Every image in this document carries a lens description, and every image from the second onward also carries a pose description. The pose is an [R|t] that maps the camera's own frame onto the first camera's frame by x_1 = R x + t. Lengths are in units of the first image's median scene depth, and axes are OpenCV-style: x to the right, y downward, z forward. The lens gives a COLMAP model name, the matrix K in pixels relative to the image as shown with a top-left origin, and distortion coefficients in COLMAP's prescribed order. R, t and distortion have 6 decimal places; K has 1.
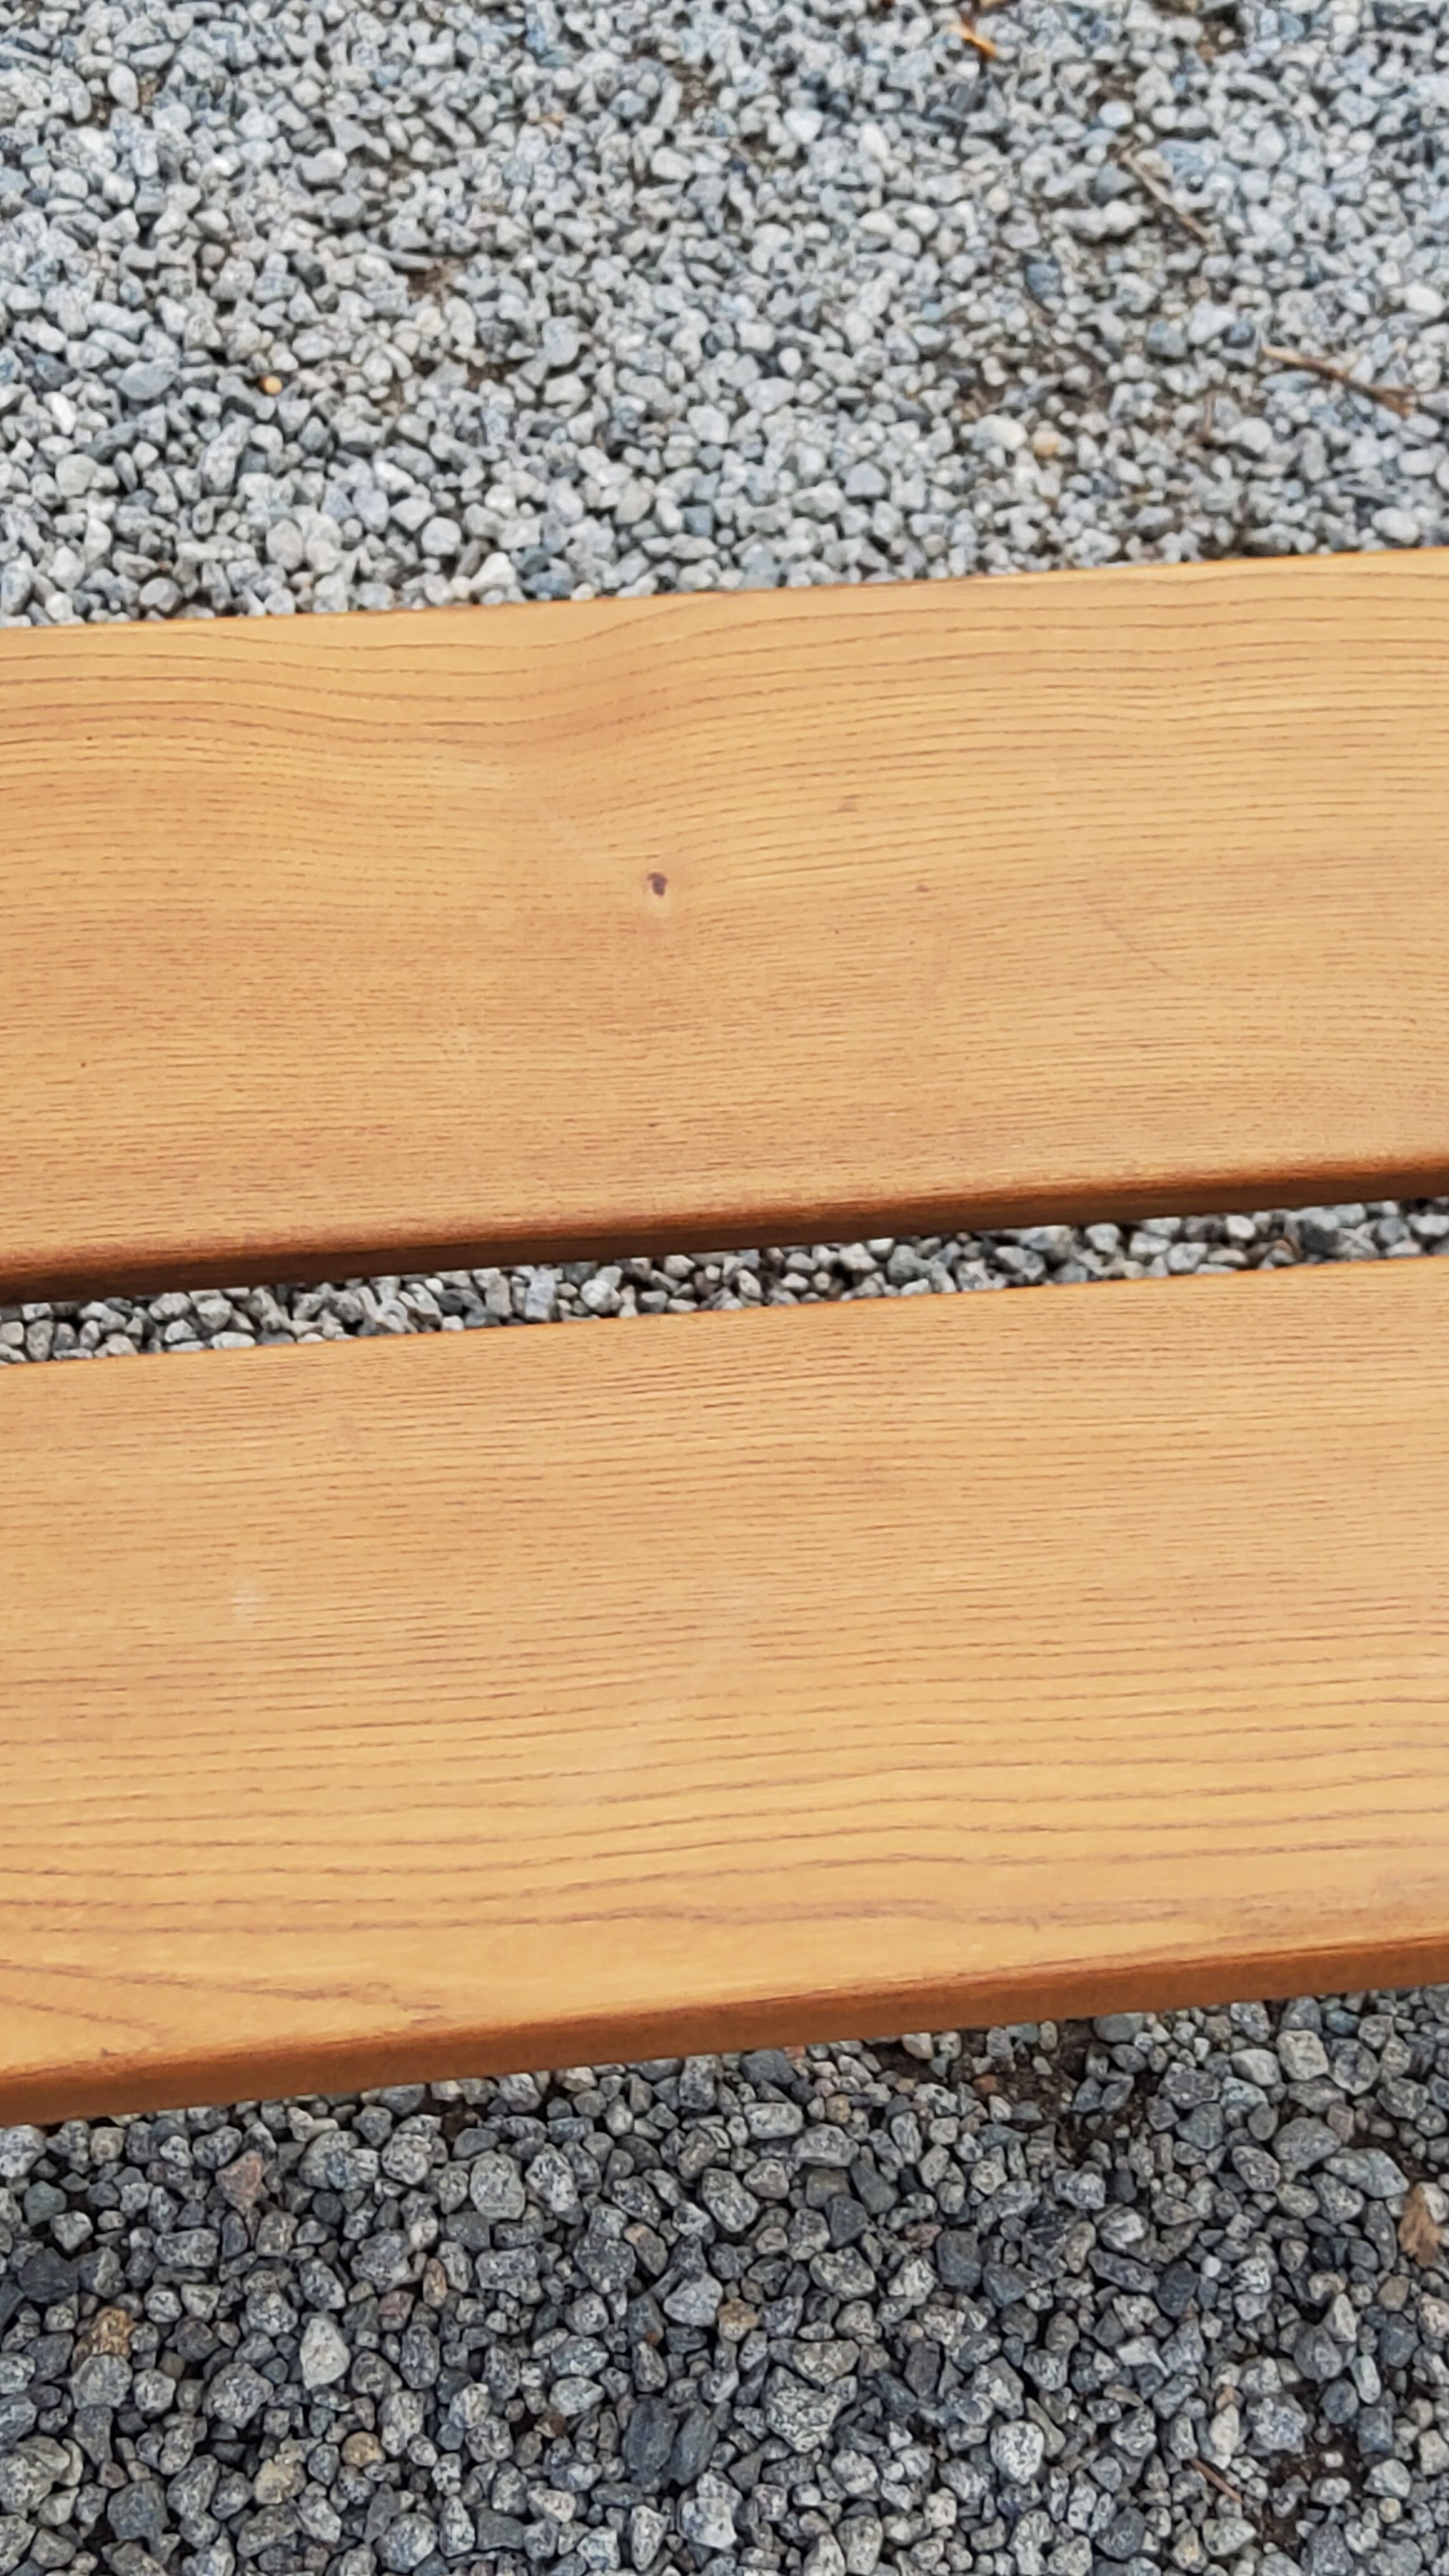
lens RADIAL K [[3810.1, 0, 716.5], [0, 3810.1, 1297.0], [0, 0, 1]] dist [0.107101, 0.000000]
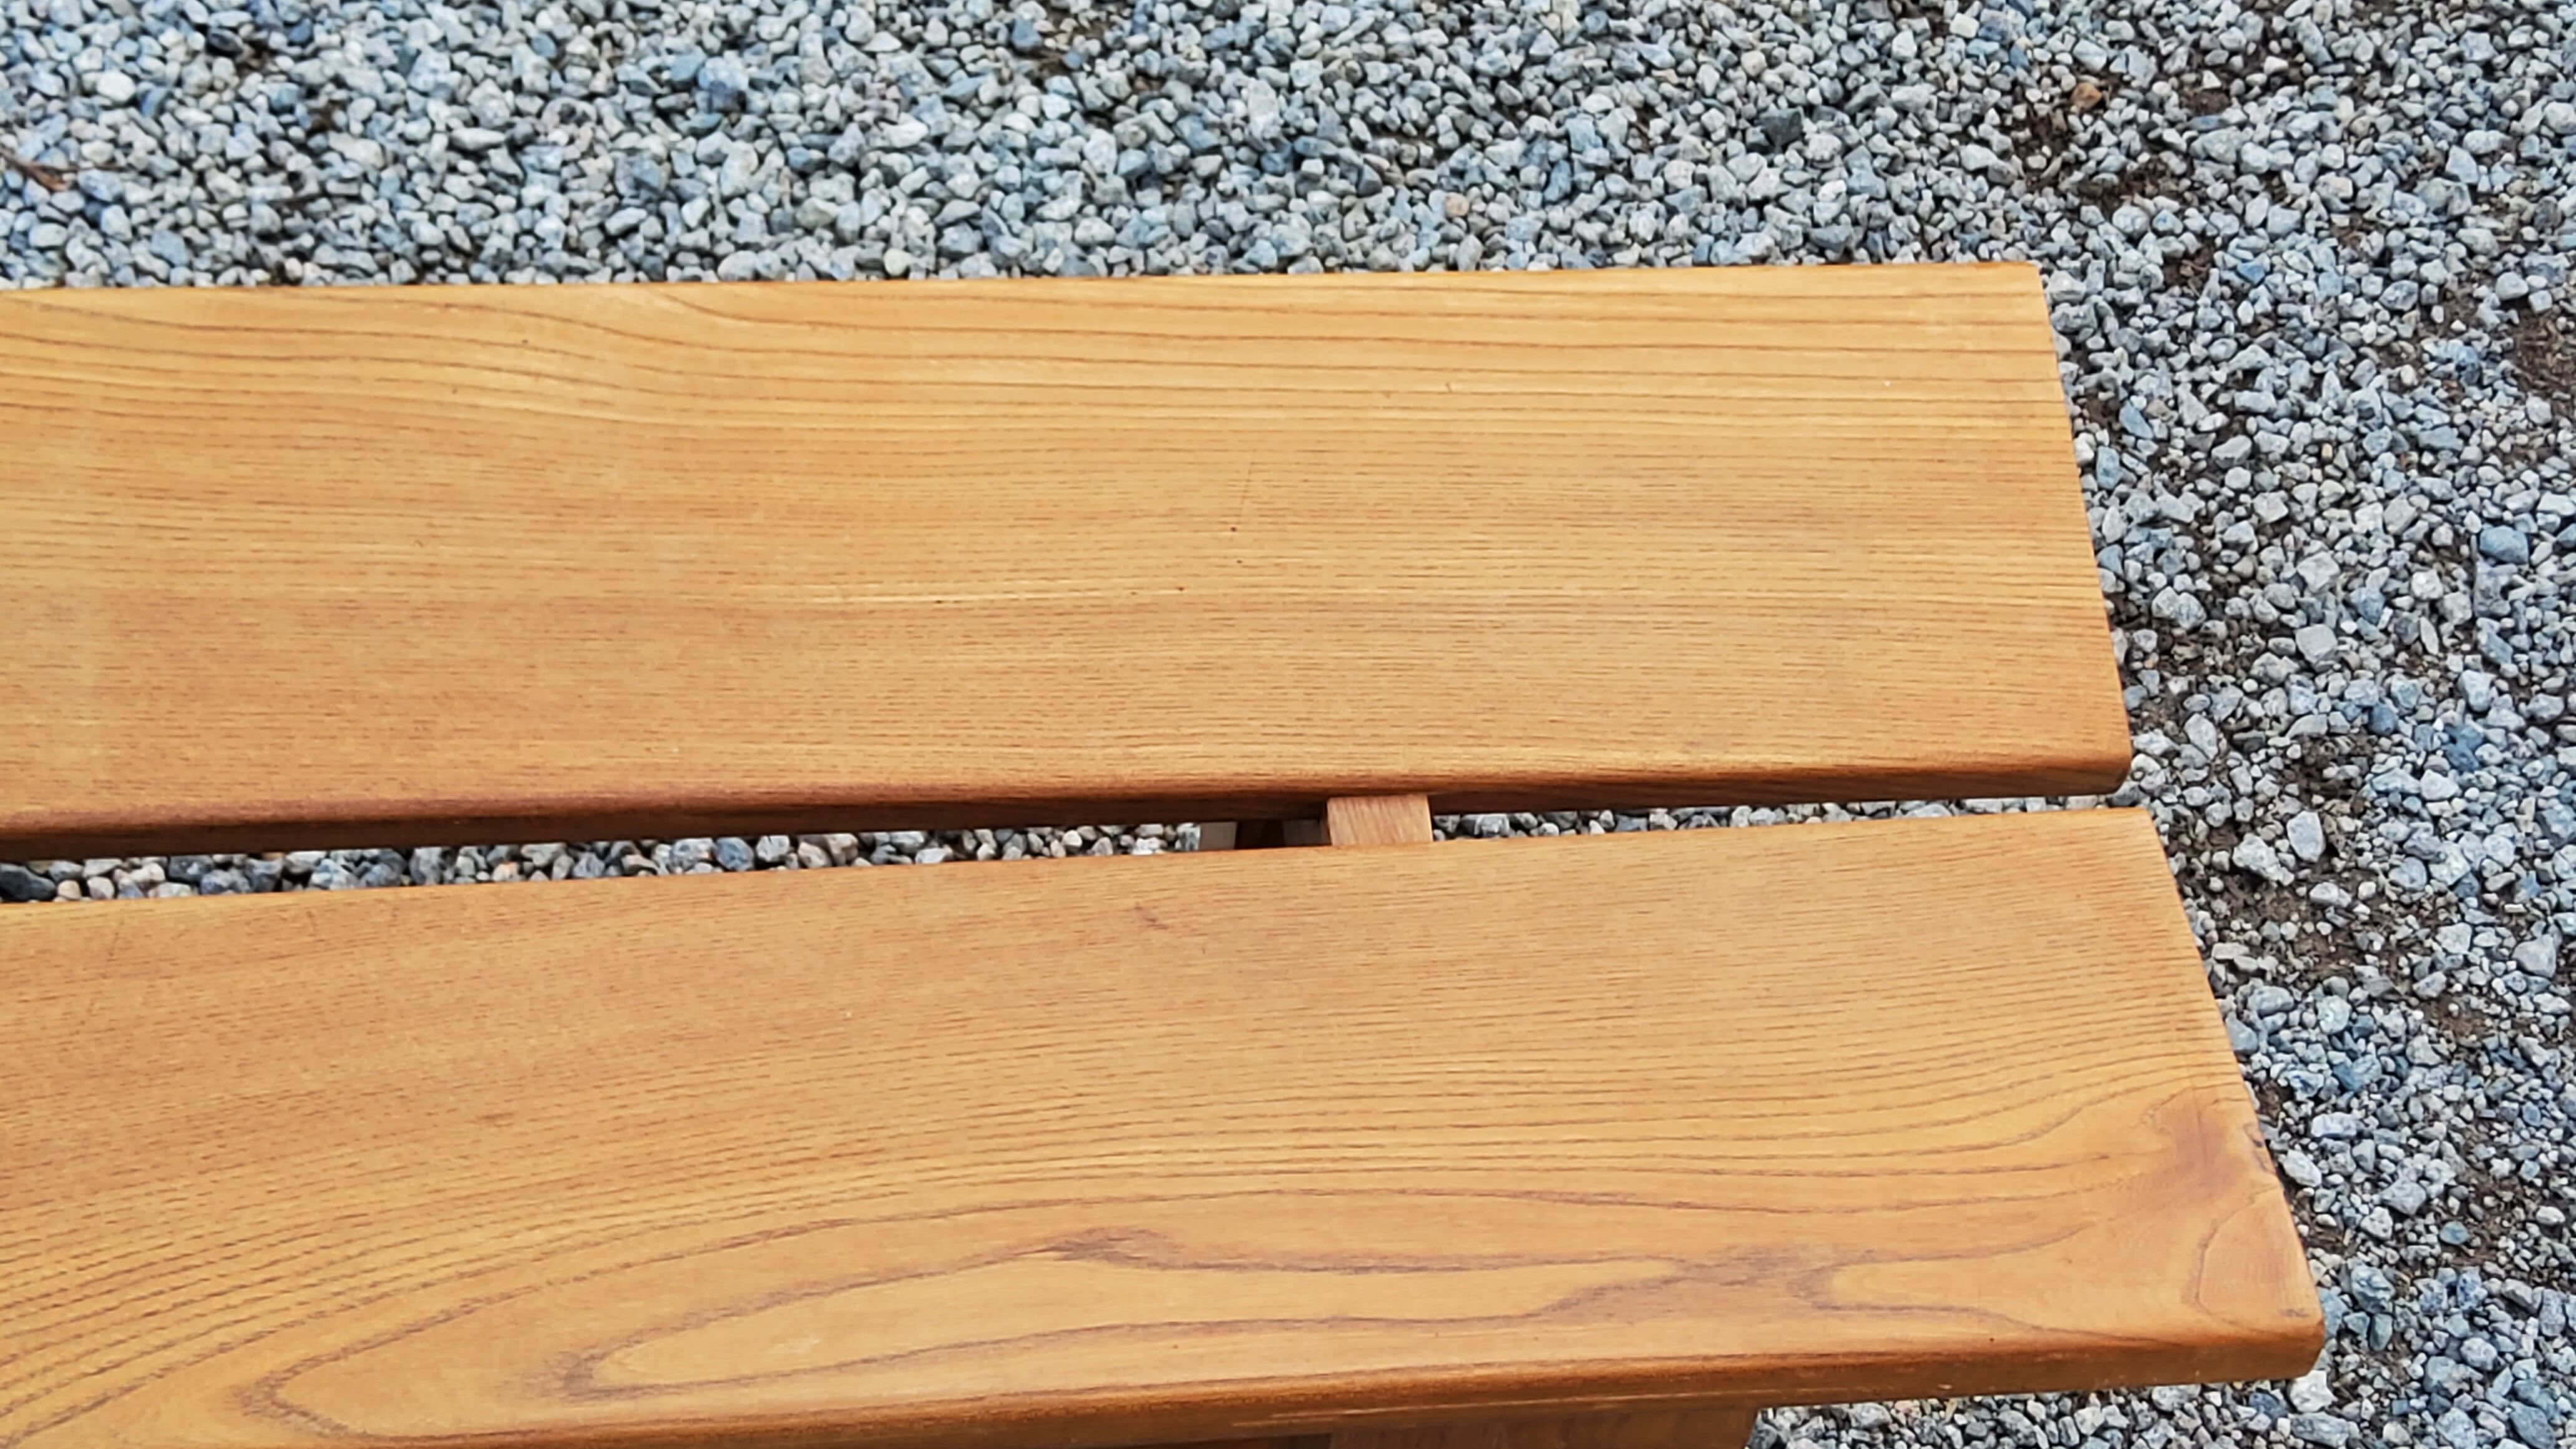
lens RADIAL K [[3810.1, 0, 1251.4], [0, 3810.1, 752.3], [0, 0, 1]] dist [0.107101, 0.000000]
pose [[0.999311, 0.033718, -0.015524, 0.551240], [-0.034776, 0.996661, -0.073881, -0.009407], [0.012981, 0.074370, 0.997146, -0.041006]]
